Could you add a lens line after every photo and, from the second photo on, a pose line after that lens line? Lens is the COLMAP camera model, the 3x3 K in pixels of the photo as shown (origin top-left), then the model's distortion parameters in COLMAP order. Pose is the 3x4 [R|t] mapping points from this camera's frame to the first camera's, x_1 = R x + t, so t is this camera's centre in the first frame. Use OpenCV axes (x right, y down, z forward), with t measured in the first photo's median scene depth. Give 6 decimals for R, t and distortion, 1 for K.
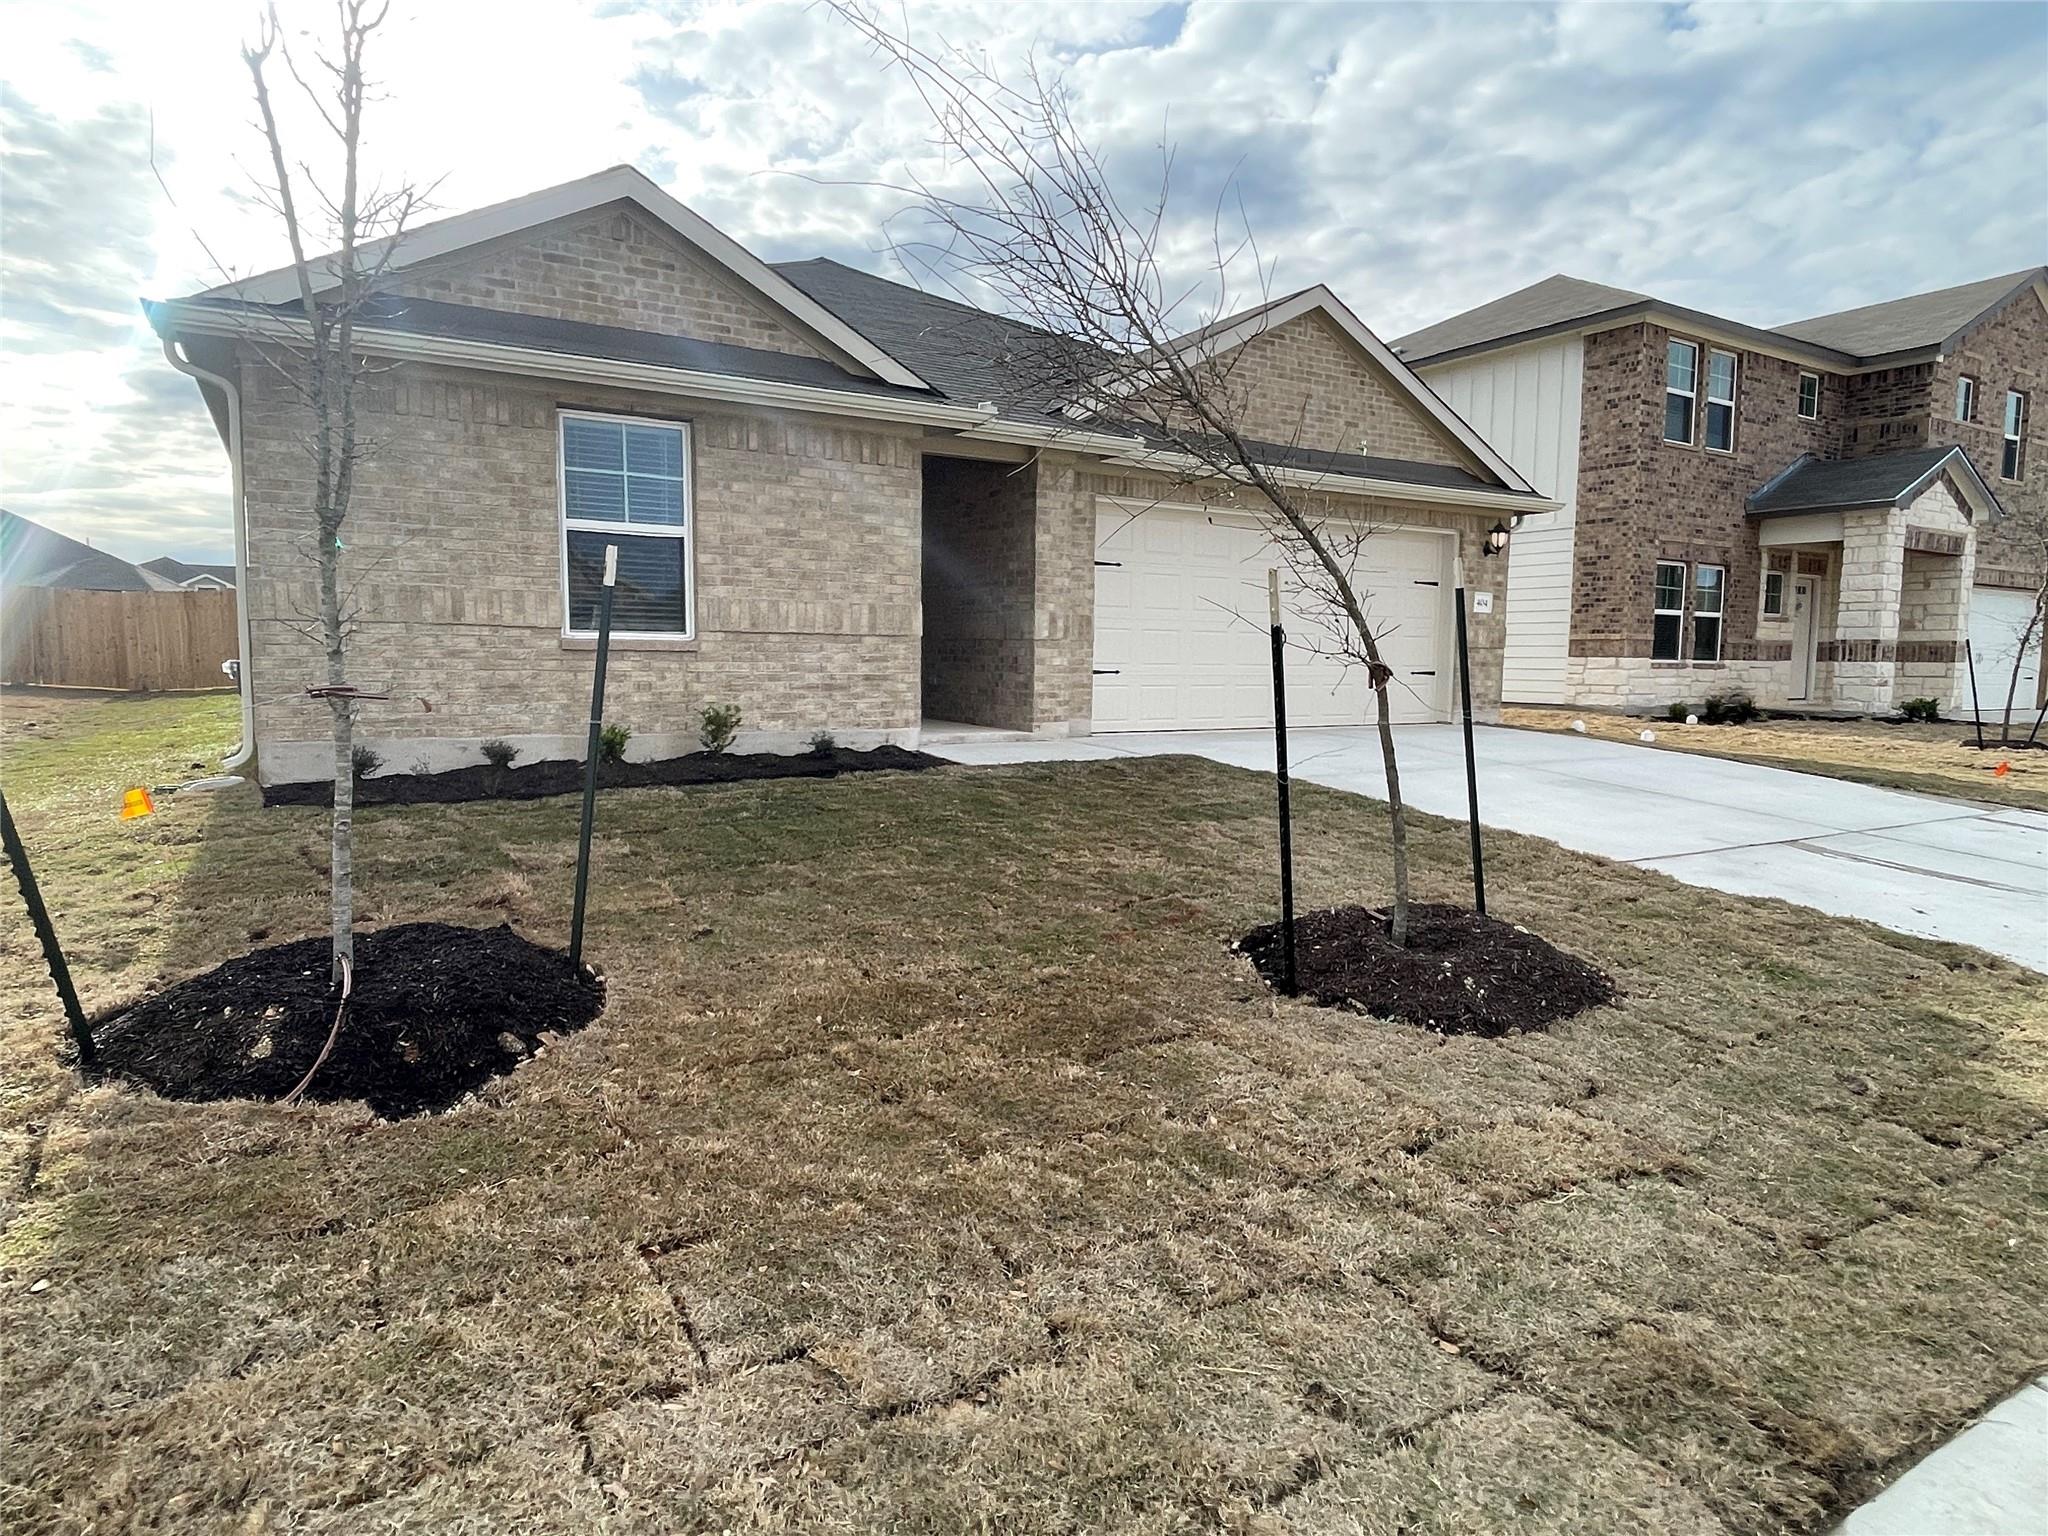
lens RADIAL K [[1182.6, 0, 1041.4], [0, 1182.6, 770.0], [0, 0, 1]] dist [0.034601, -0.054781]
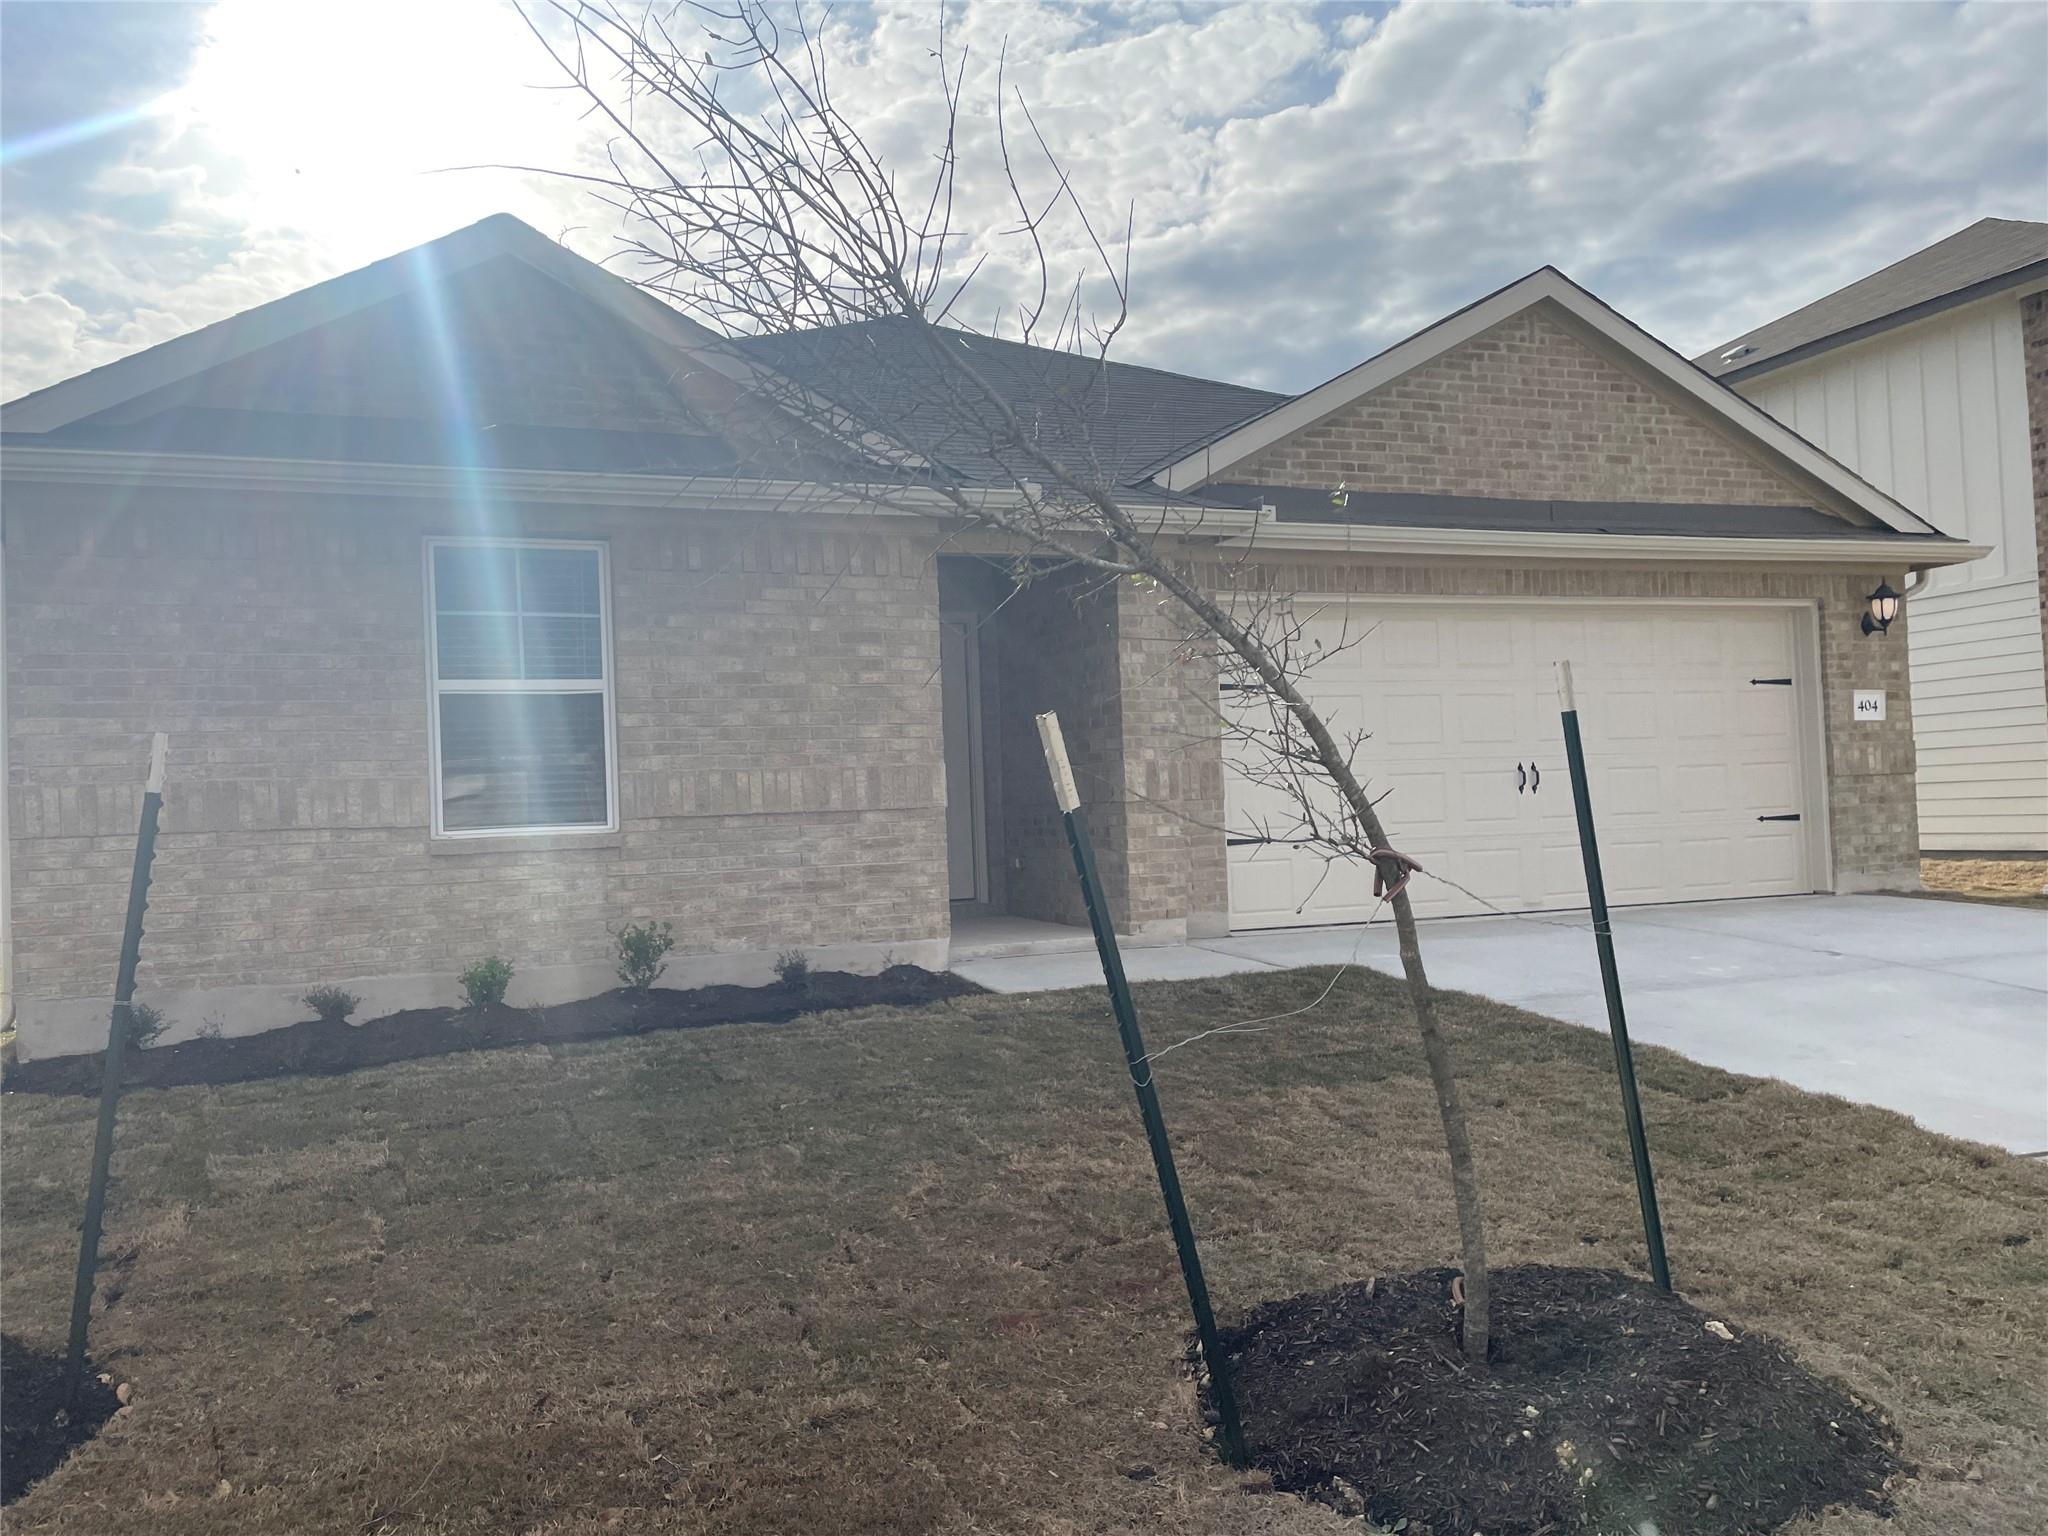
lens RADIAL K [[1559.8, 0, 1024.0], [0, 1559.8, 768.0], [0, 0, 1]] dist [0.100925, -0.122821]
pose [[0.980246, -0.054276, -0.190191, 0.124430], [0.030711, 0.991716, -0.124726, -0.019502], [0.195385, 0.116421, 0.973792, 0.102473]]
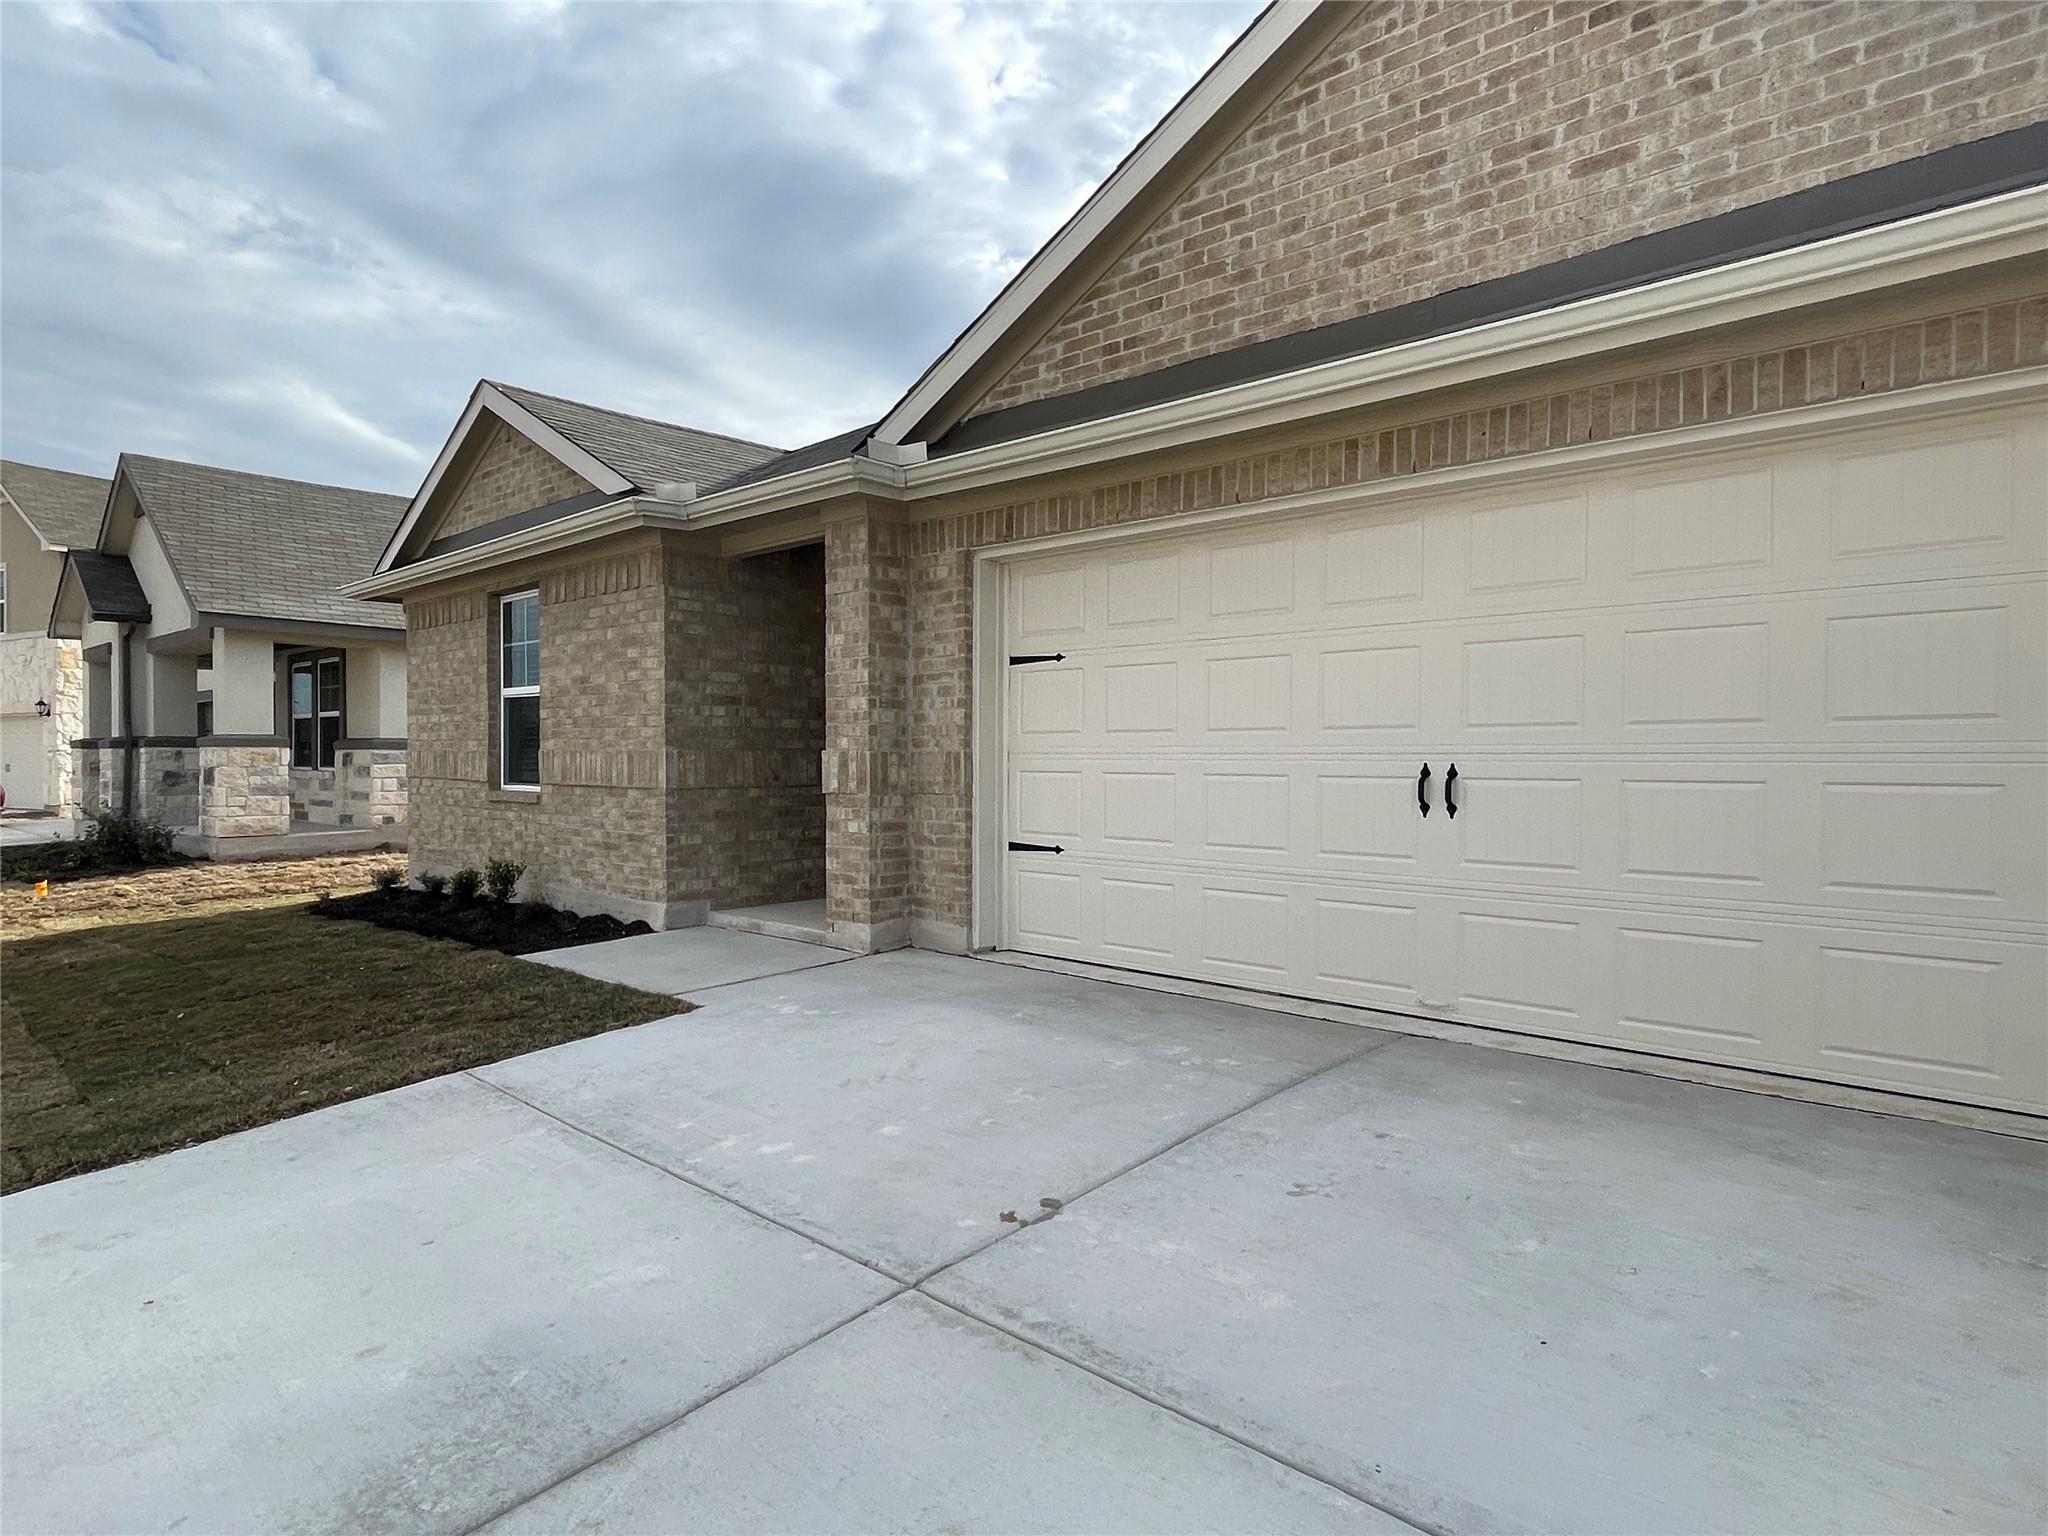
lens RADIAL K [[1170.4, 0, 1026.7], [0, 1170.4, 778.8], [0, 0, 1]] dist [0.005212, -0.024943]
pose [[0.256902, 0.007370, -0.966409, 0.738006], [-0.090493, 0.995761, -0.016462, -0.132340], [0.962191, 0.091683, 0.256480, 1.058010]]
